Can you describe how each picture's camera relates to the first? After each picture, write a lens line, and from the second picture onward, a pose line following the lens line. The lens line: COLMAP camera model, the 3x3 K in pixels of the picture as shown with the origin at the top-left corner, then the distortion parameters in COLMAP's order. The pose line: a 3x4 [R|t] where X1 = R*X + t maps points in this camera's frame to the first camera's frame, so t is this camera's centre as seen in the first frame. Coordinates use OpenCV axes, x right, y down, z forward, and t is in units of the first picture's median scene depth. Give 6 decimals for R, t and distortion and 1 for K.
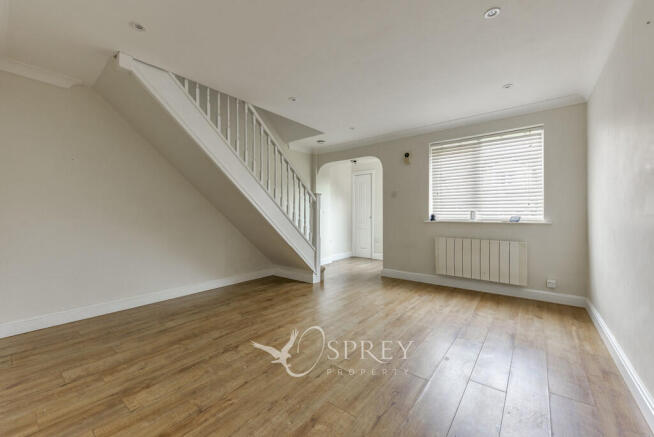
lens RADIAL K [[261.1, 0, 329.5], [0, 261.1, 216.7], [0, 0, 1]] dist [0.003349, 0.000333]
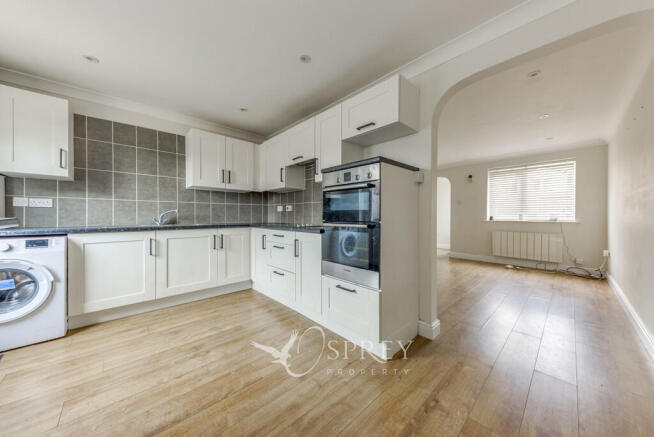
lens RADIAL K [[223.5, 0, 324.6], [0, 223.5, 217.1], [0, 0, 1]] dist [0.000405, -0.000062]
pose [[0.986438, 0.004480, -0.164073, -0.367048], [-0.003155, 0.999960, 0.008334, -0.012090], [0.164104, -0.007703, 0.986413, -0.472062]]
